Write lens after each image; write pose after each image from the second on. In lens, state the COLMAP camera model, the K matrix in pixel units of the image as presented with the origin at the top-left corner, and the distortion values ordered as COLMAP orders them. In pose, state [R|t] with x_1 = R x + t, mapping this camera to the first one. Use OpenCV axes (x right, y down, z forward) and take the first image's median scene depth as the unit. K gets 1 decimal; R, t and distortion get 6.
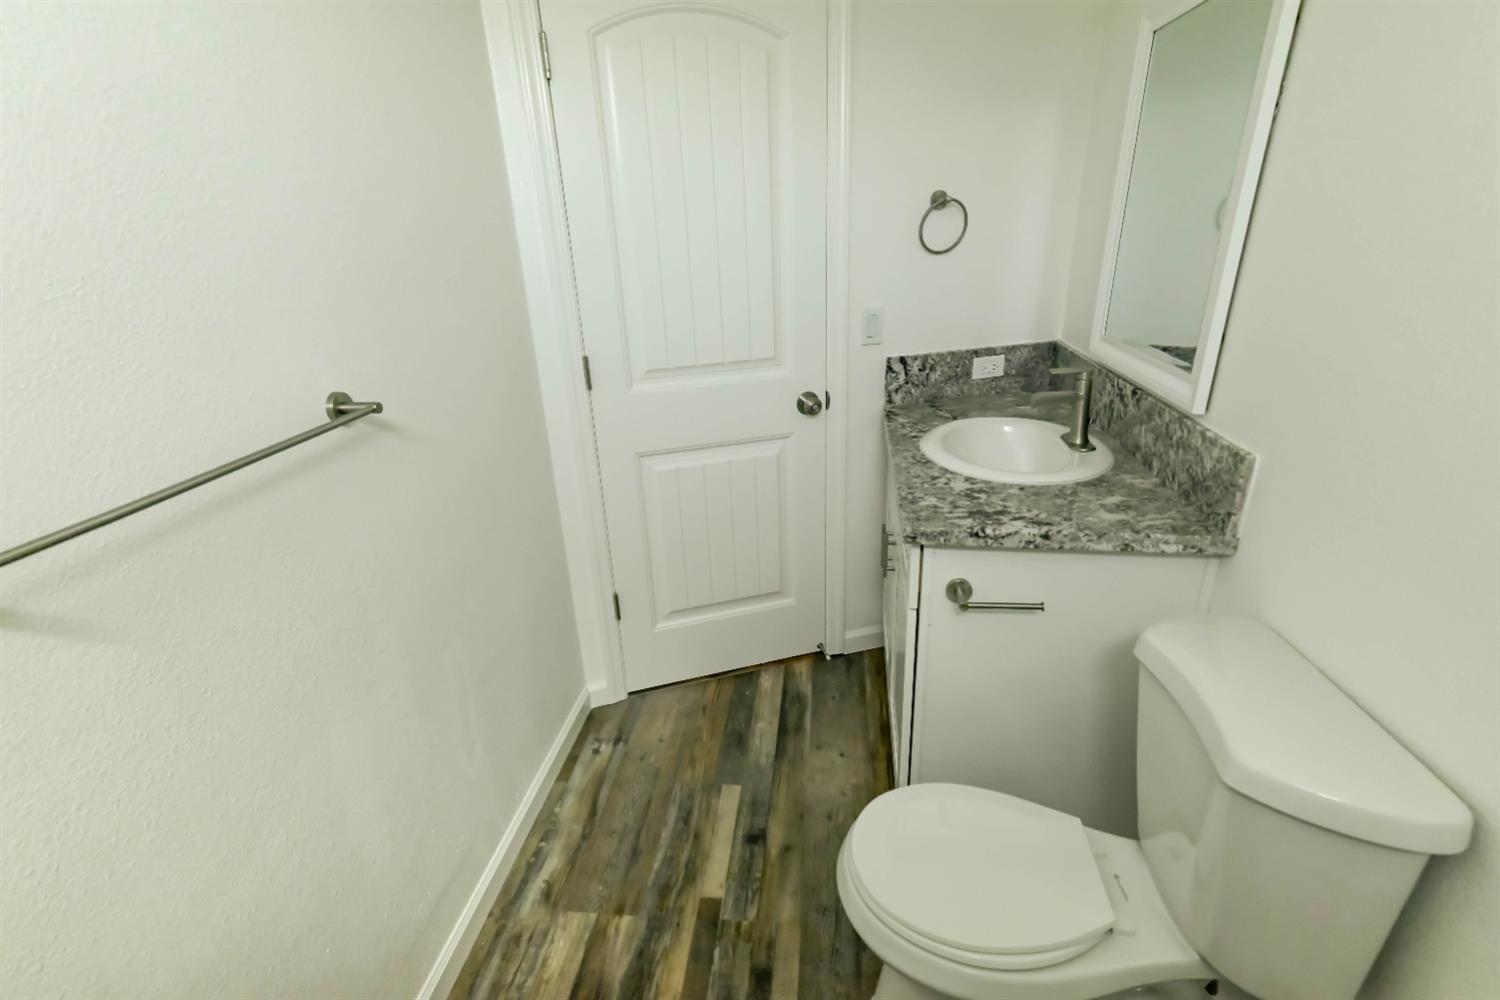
lens RADIAL K [[724.8, 0, 750.0], [0, 724.8, 500.0], [0, 0, 1]] dist [0.019337, 0.010541]
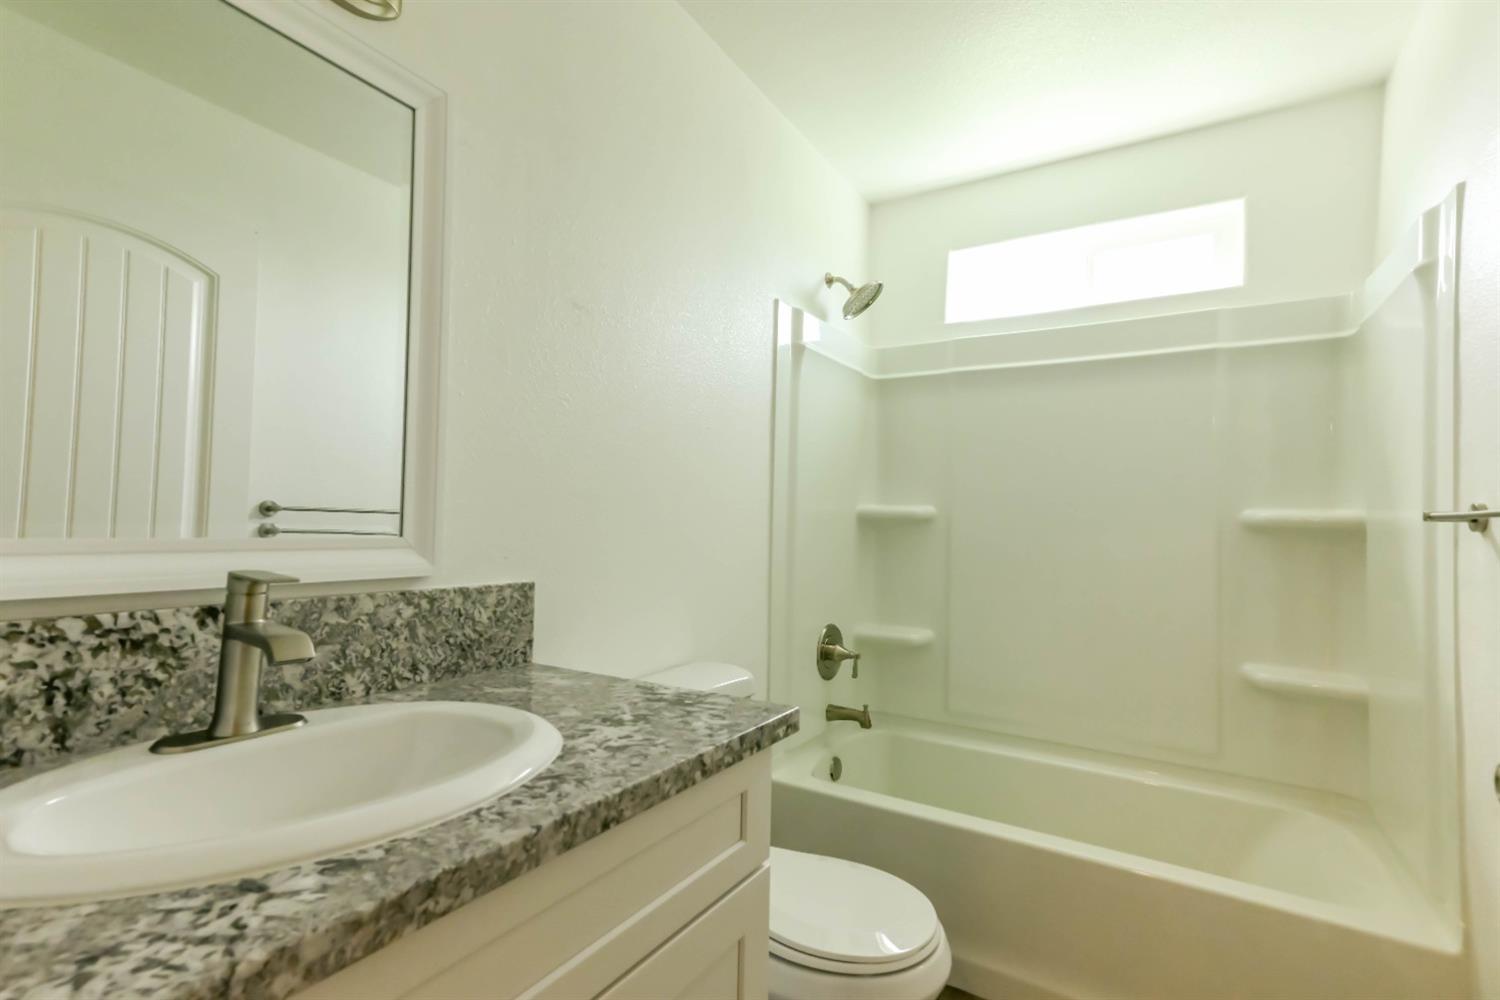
lens RADIAL K [[724.8, 0, 750.0], [0, 724.8, 500.0], [0, 0, 1]] dist [0.019337, 0.010541]
pose [[-0.913305, 0.030418, 0.406138, -0.050066], [0.159860, 0.943952, 0.288788, -0.345991], [-0.374591, 0.328677, -0.866979, 1.410091]]
